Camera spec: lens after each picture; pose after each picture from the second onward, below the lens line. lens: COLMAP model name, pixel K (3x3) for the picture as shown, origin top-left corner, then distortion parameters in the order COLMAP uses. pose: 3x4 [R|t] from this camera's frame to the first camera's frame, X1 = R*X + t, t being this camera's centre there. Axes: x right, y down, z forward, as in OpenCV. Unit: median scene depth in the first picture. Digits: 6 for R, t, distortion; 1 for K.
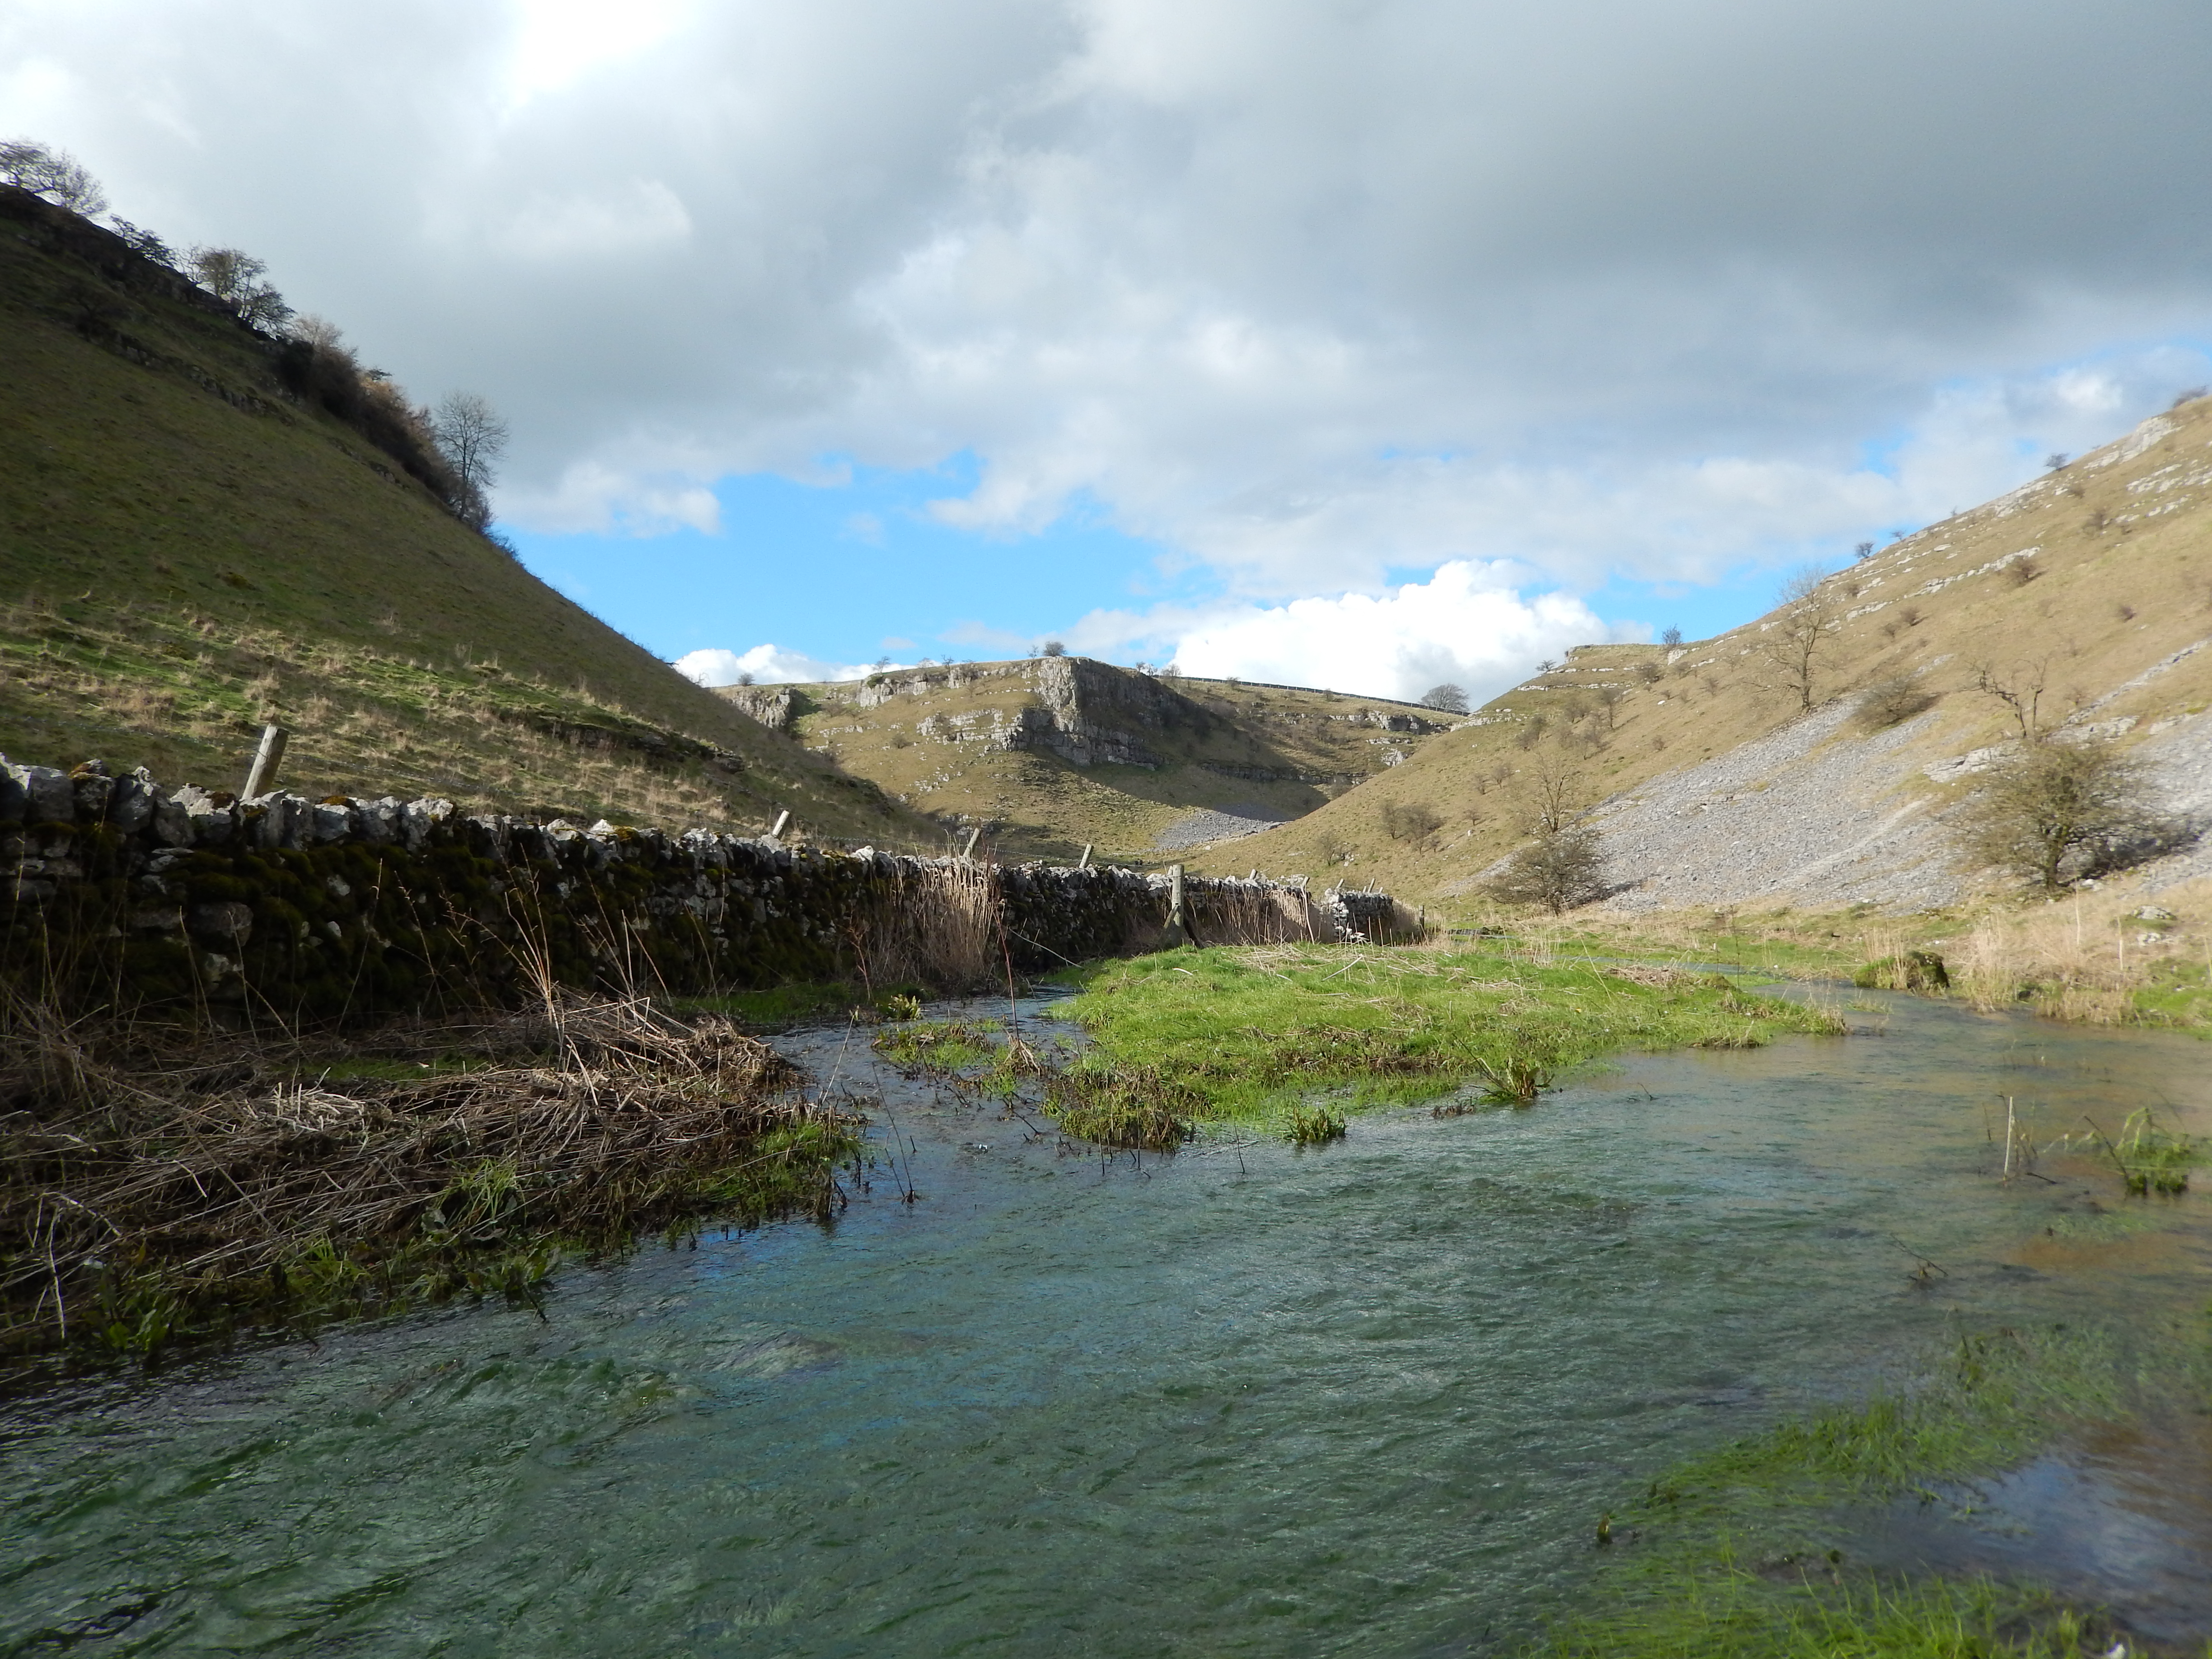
lens RADIAL K [[1643.3, 0, 1098.2], [0, 1643.3, 804.5], [0, 0, 1]] dist [-0.005336, 0.007010]
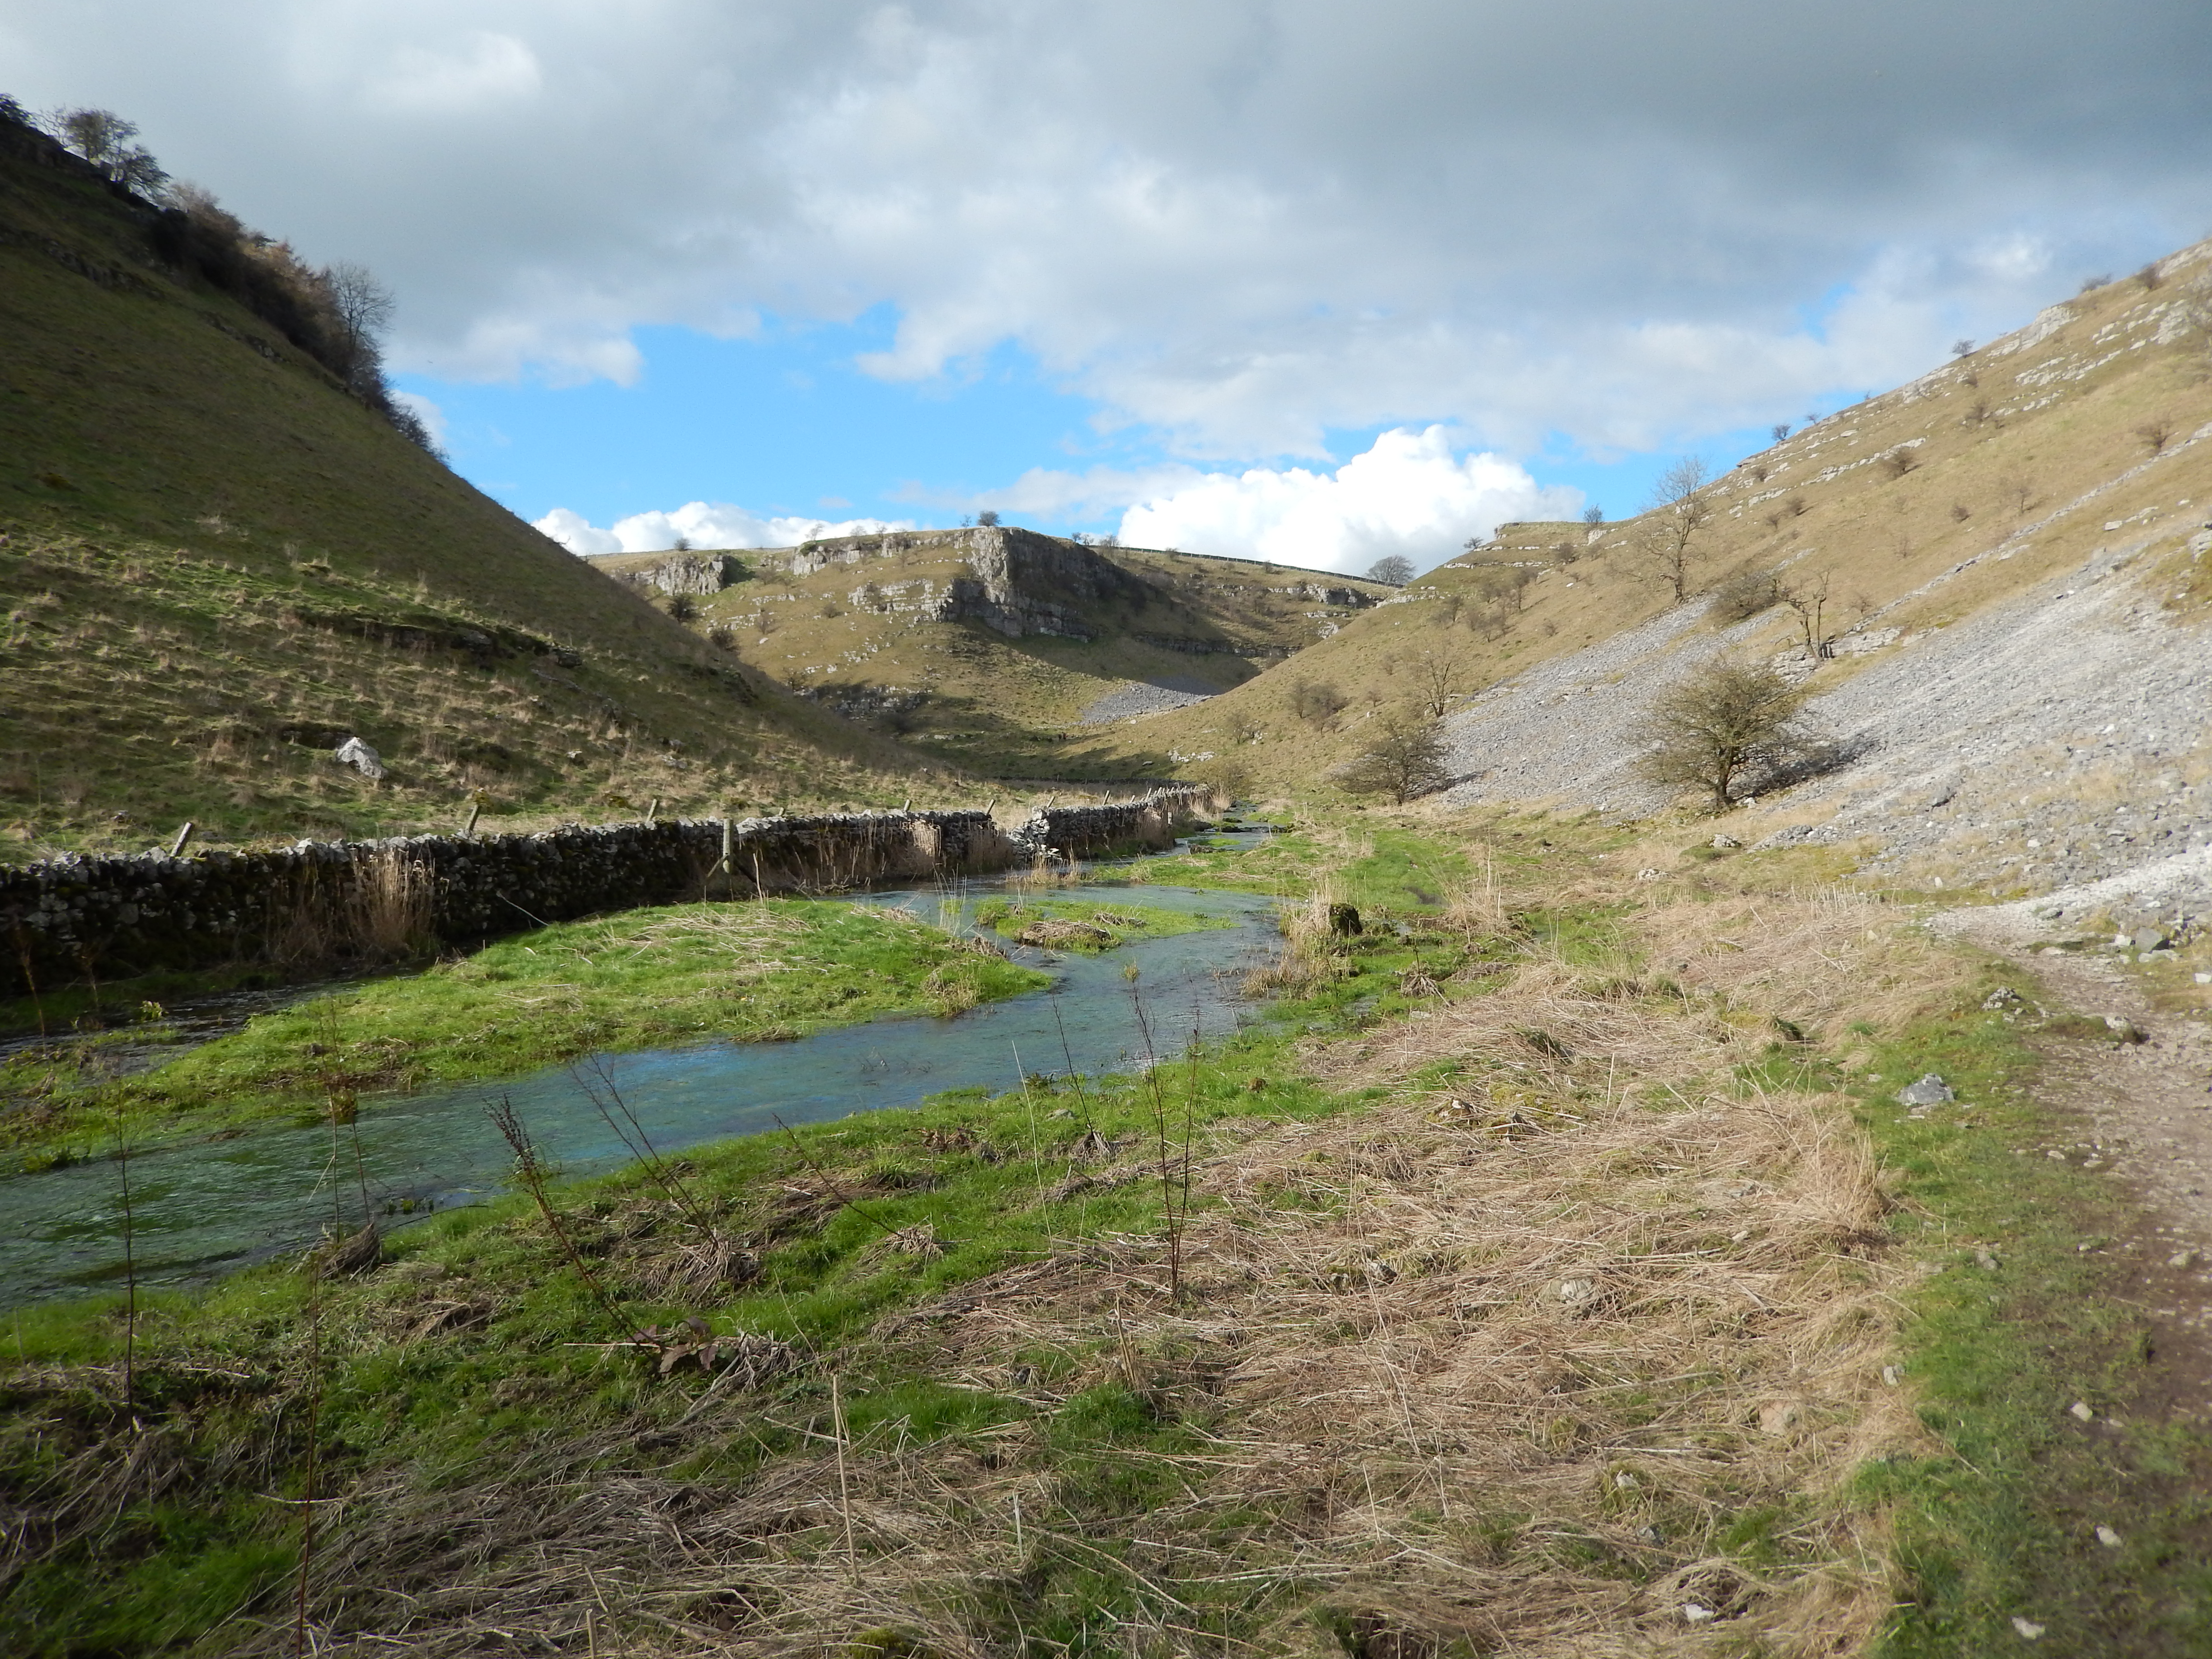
lens RADIAL K [[1643.3, 0, 1106.0], [0, 1643.3, 829.5], [0, 0, 1]] dist [-0.012779, -0.007643]
pose [[0.999576, 0.006736, 0.028341, 0.045494], [-0.009455, 0.995246, 0.096932, -0.011277], [-0.027553, -0.097159, 0.994887, -0.022525]]
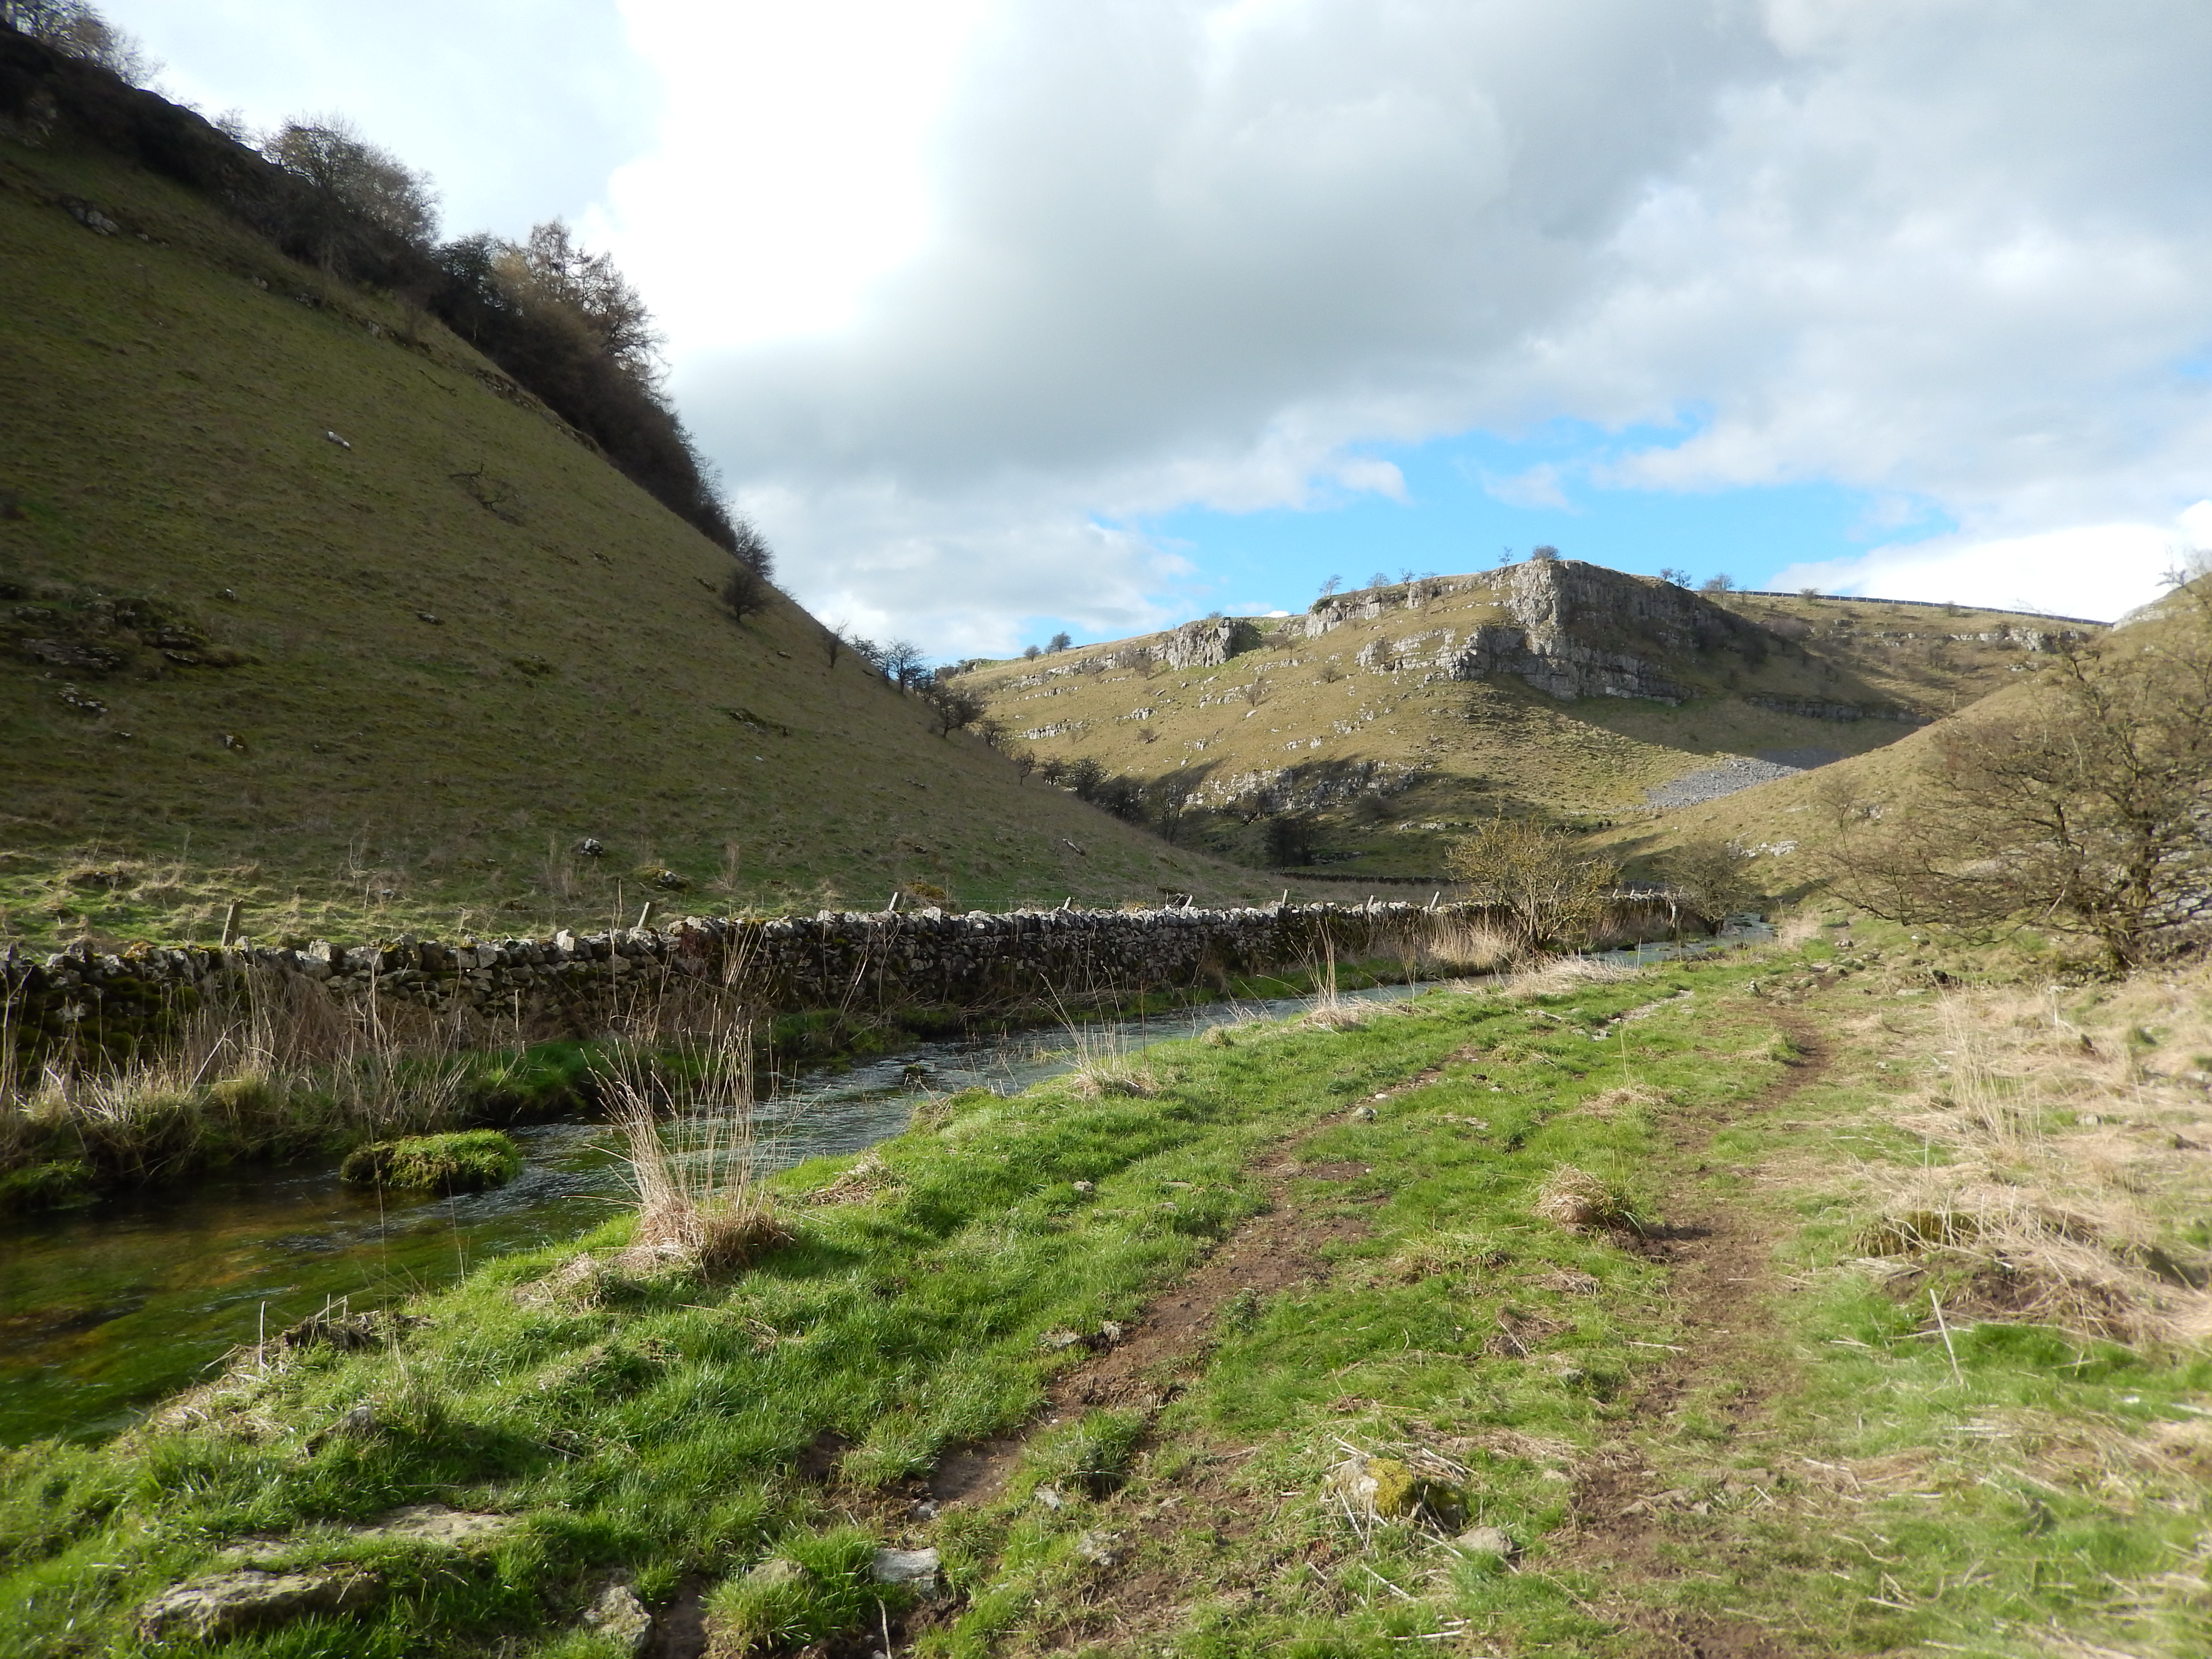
lens RADIAL K [[1647.1, 0, 1094.1], [0, 1647.1, 823.2], [0, 0, 1]] dist [-0.017281, 0.004075]
pose [[0.930776, 0.005698, -0.365546, 0.158268], [0.005259, 0.999566, 0.028970, 0.024854], [0.365553, -0.028887, 0.930342, 0.494730]]
